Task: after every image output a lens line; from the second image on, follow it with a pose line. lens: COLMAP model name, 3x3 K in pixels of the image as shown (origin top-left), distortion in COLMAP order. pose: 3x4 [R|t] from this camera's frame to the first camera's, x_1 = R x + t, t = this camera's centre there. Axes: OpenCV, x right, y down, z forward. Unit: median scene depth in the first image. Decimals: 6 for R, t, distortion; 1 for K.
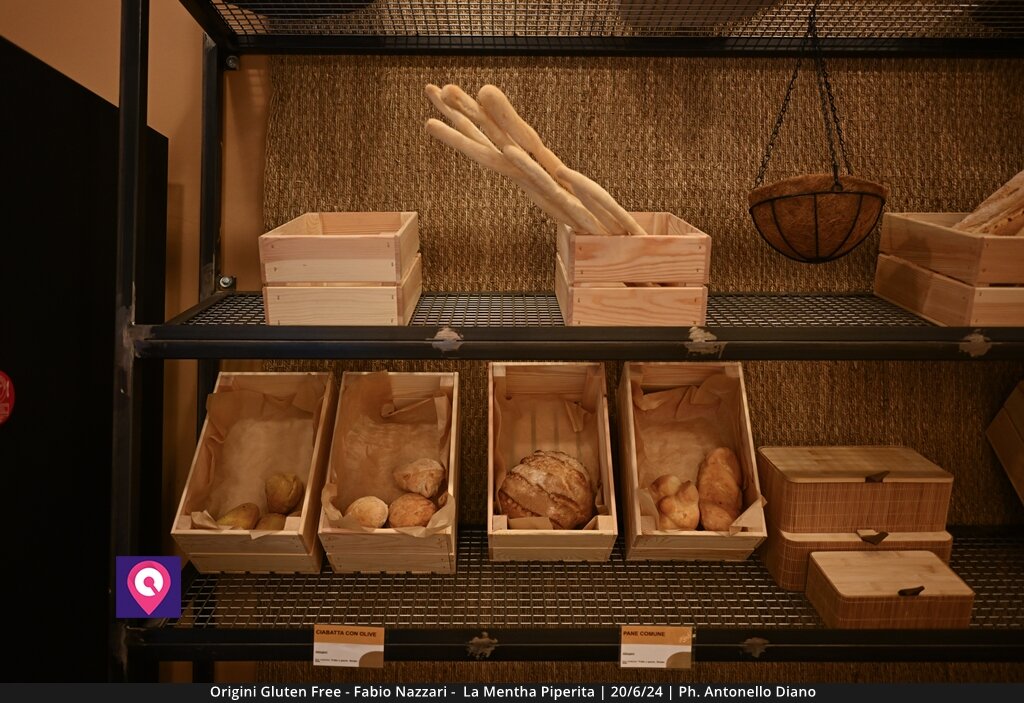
lens RADIAL K [[806.4, 0, 512.8], [0, 806.4, 353.9], [0, 0, 1]] dist [0.004159, -0.010142]
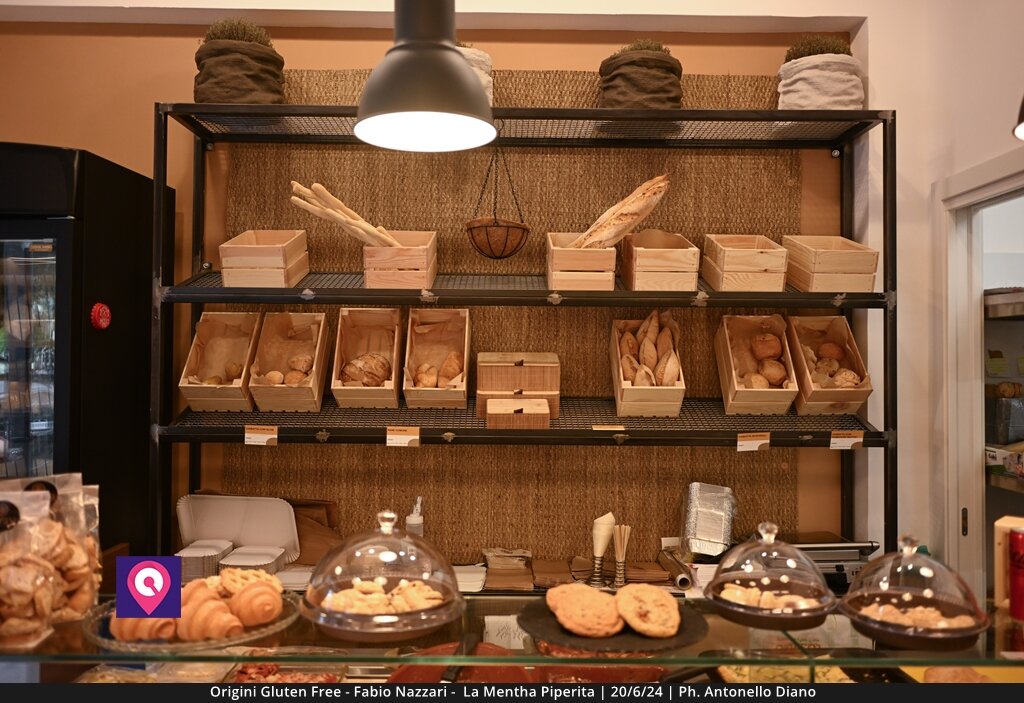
lens RADIAL K [[806.4, 0, 513.1], [0, 806.4, 347.9], [0, 0, 1]] dist [0.004159, -0.010142]
pose [[0.999952, 0.007052, 0.006734, 0.403492], [-0.007182, 0.999784, 0.019488, 0.070560], [-0.006595, -0.019535, 0.999787, -1.029607]]
